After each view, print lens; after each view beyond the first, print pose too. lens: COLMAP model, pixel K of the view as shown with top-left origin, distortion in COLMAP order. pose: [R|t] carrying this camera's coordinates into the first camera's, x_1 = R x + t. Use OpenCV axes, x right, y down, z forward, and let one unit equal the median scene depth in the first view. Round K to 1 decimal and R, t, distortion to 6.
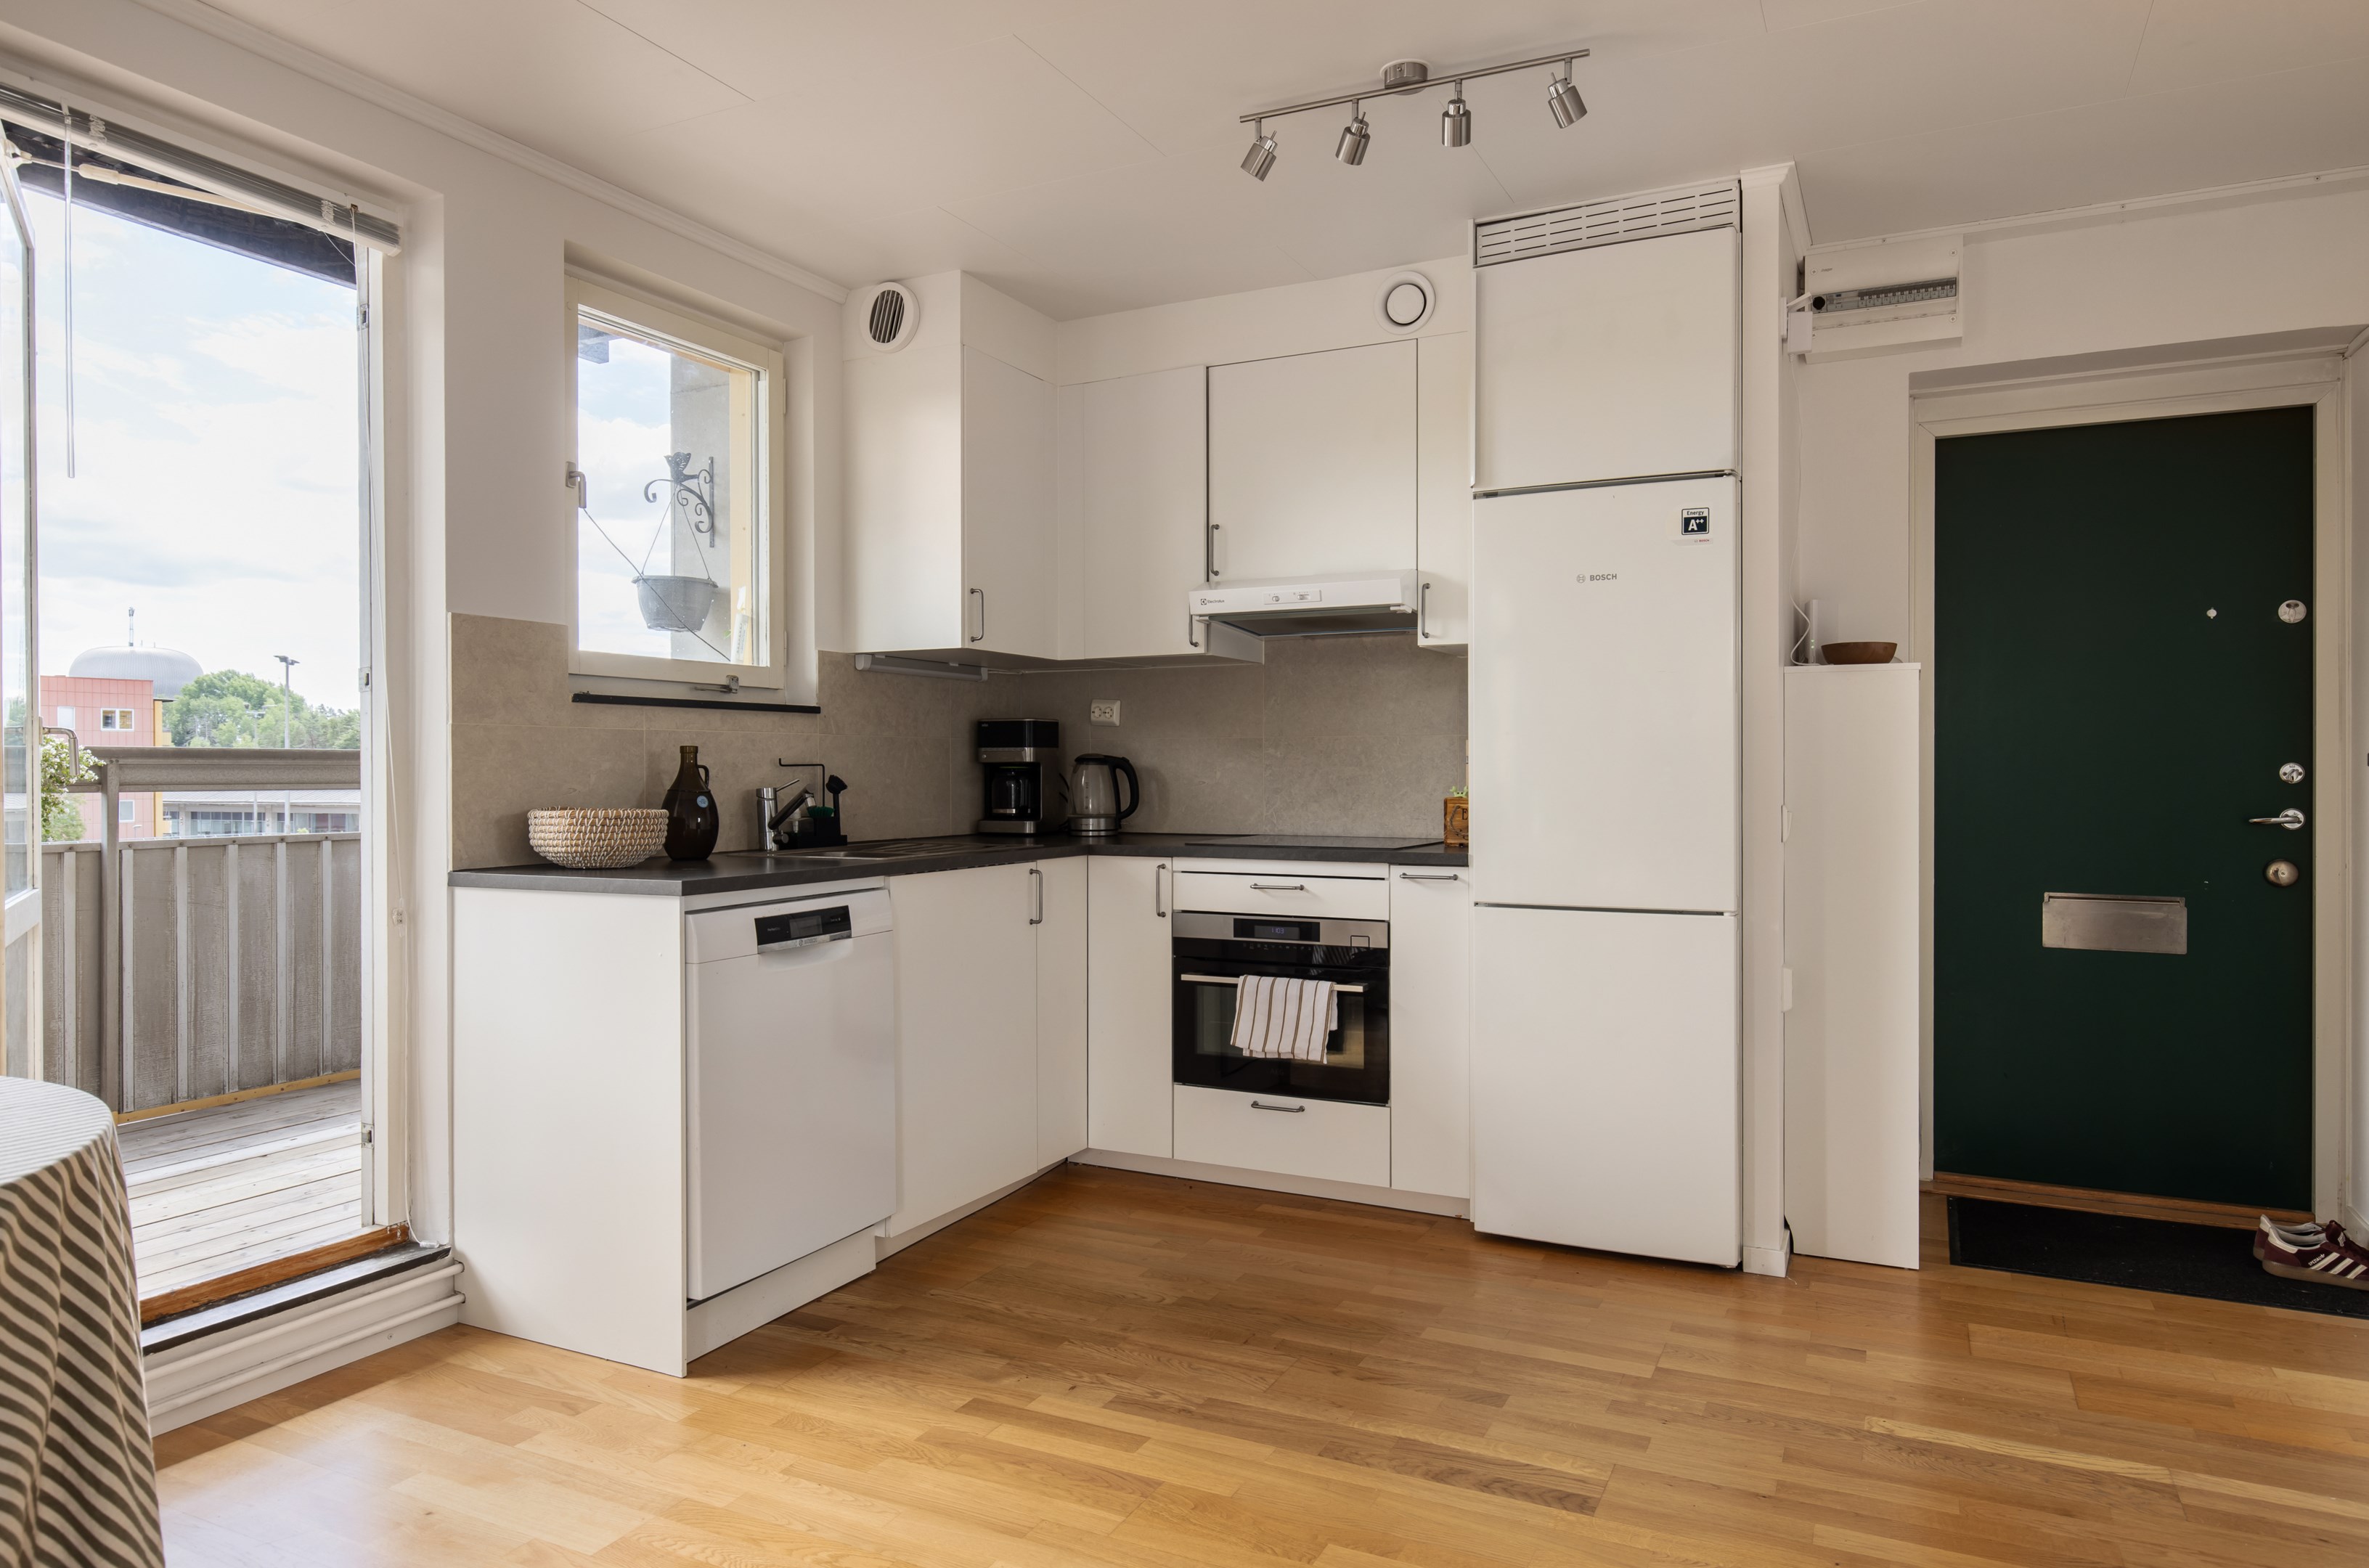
lens RADIAL K [[1479.7, 0, 1184.5], [0, 1479.7, 784.0], [0, 0, 1]] dist [0.002850, 0.000758]
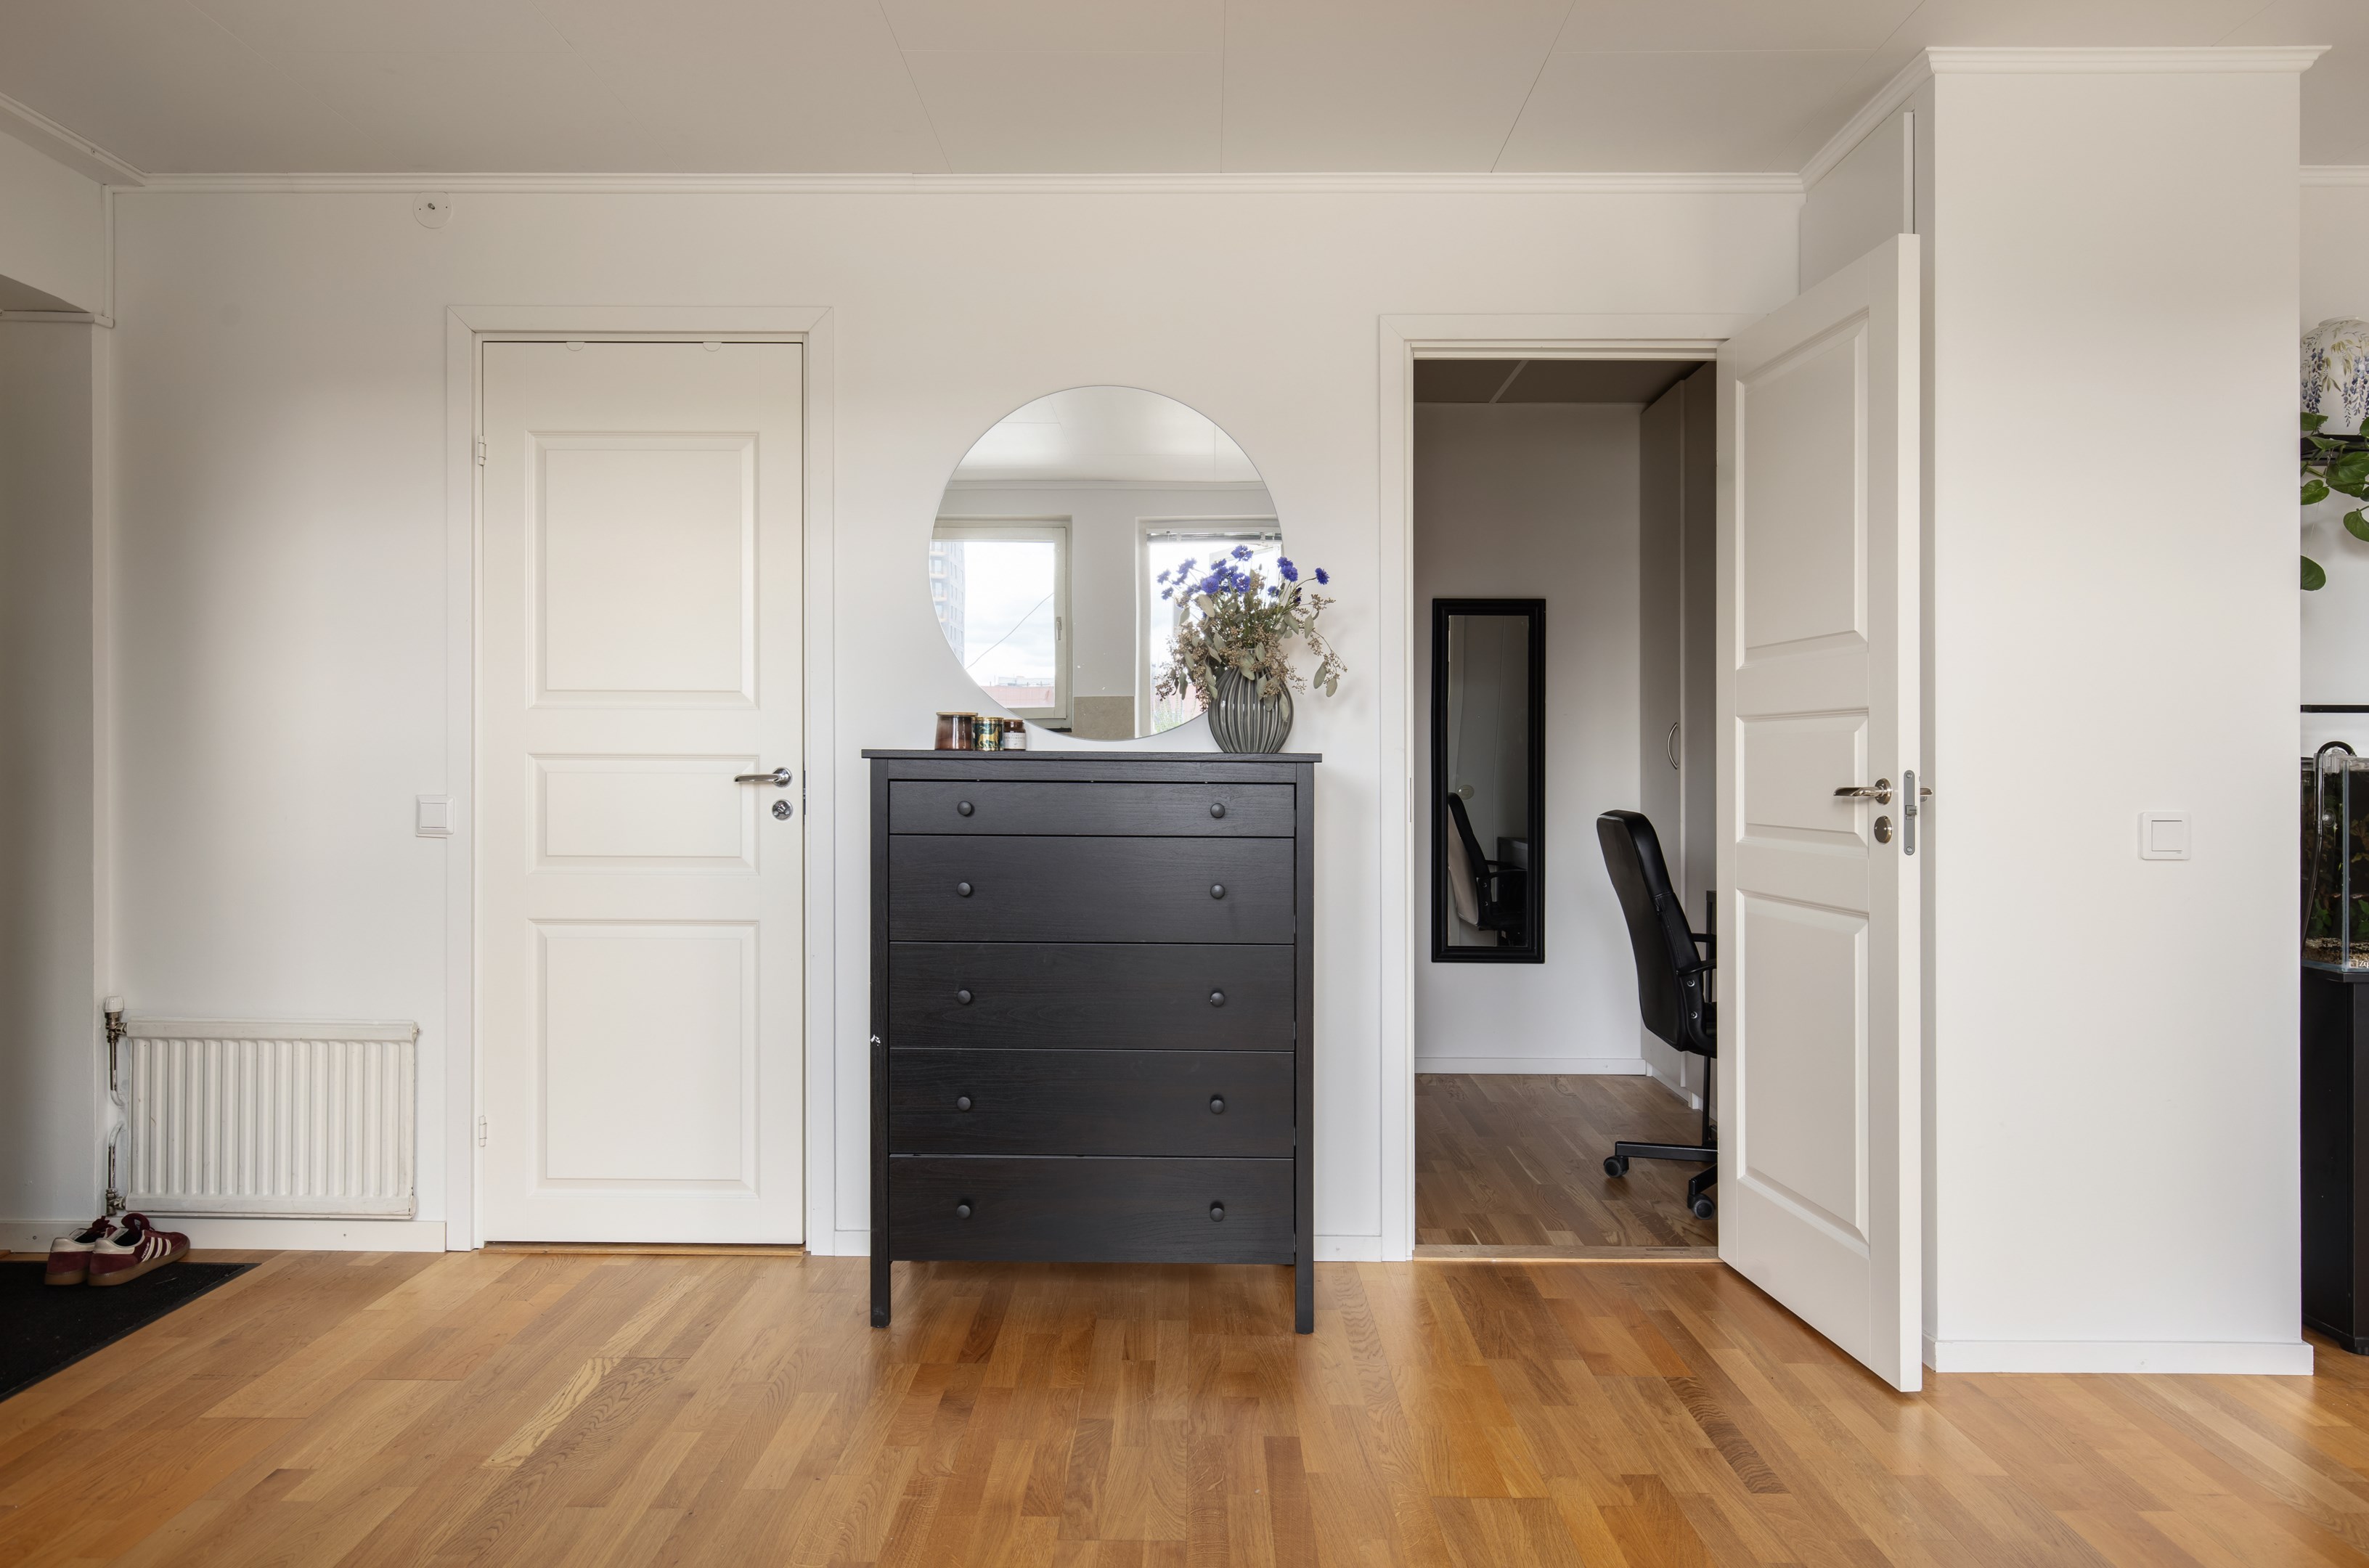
lens RADIAL K [[1472.5, 0, 1184.5], [0, 1472.5, 784.0], [0, 0, 1]] dist [0.001086, 0.000591]
pose [[-0.435114, -0.008484, 0.900335, -0.367991], [0.004030, 0.999927, 0.011370, -0.001547], [-0.900366, 0.008575, -0.435048, 0.681505]]
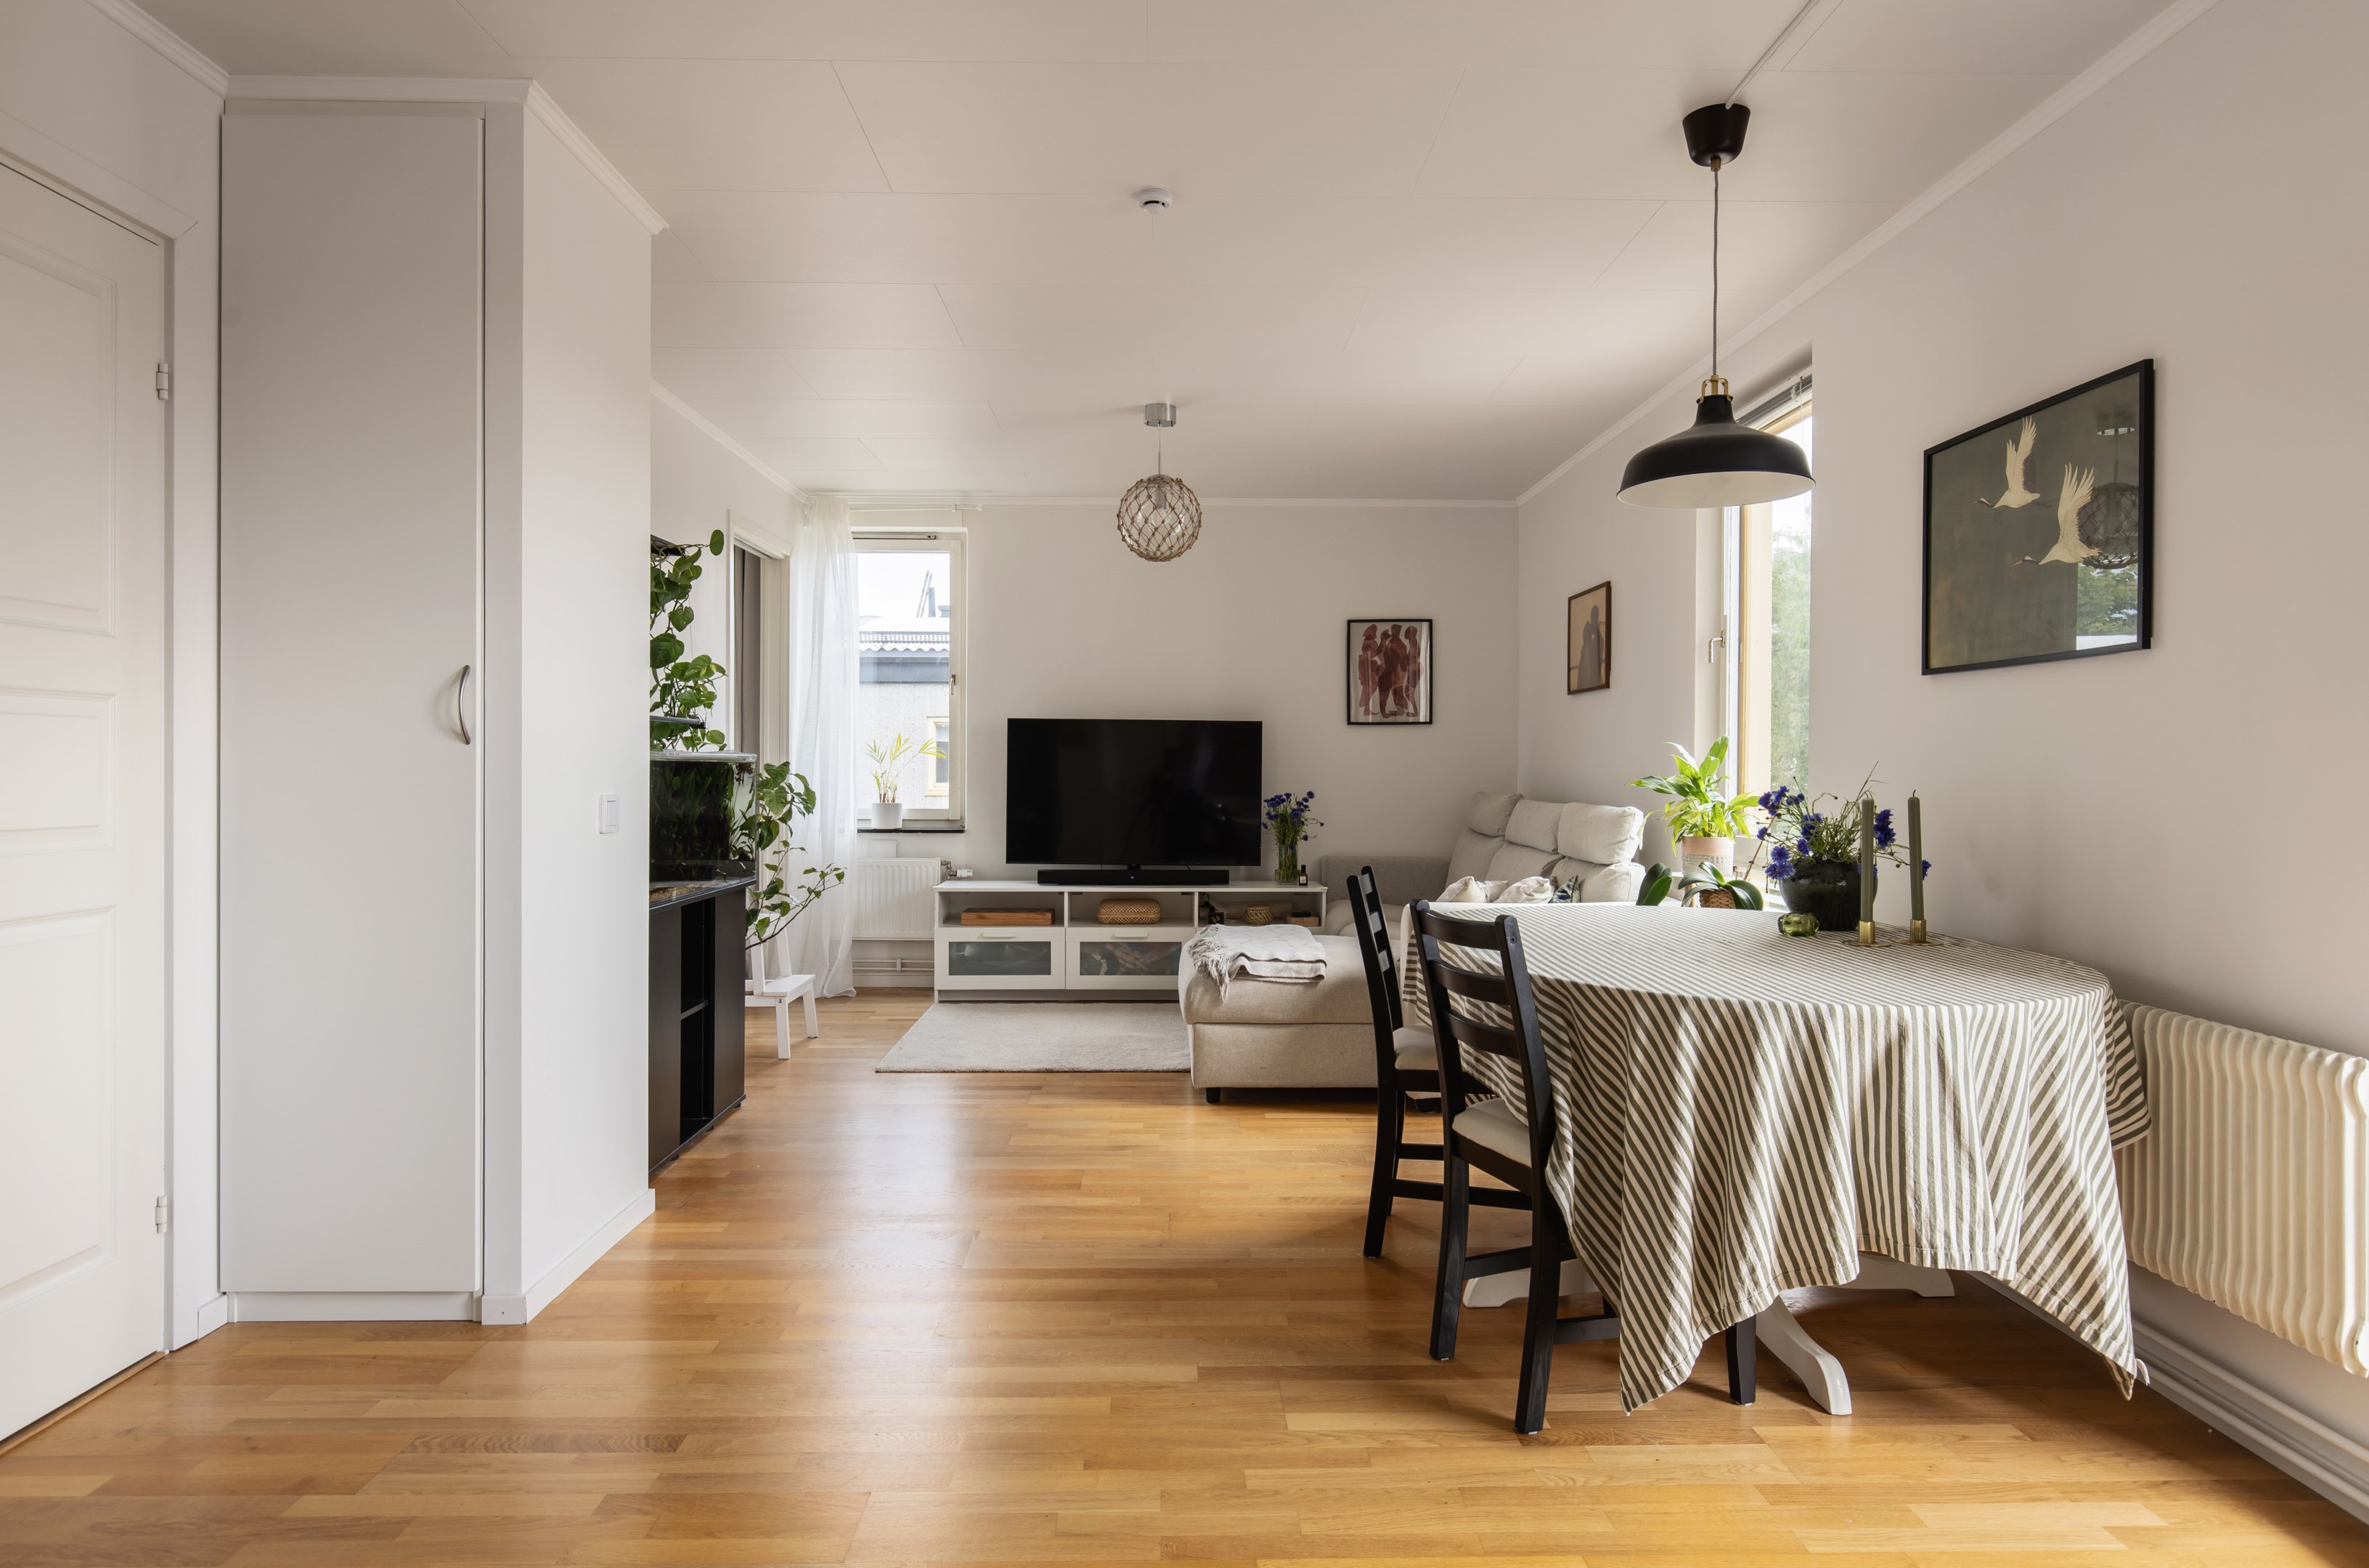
lens RADIAL K [[1387.3, 0, 1177.4], [0, 1387.3, 775.6], [0, 0, 1]] dist [0.002912, 0.000679]
pose [[-0.890418, 0.000247, -0.455144, 0.151262], [-0.008159, 0.999830, 0.016505, -0.003316], [0.455071, 0.018410, -0.890265, 0.832305]]
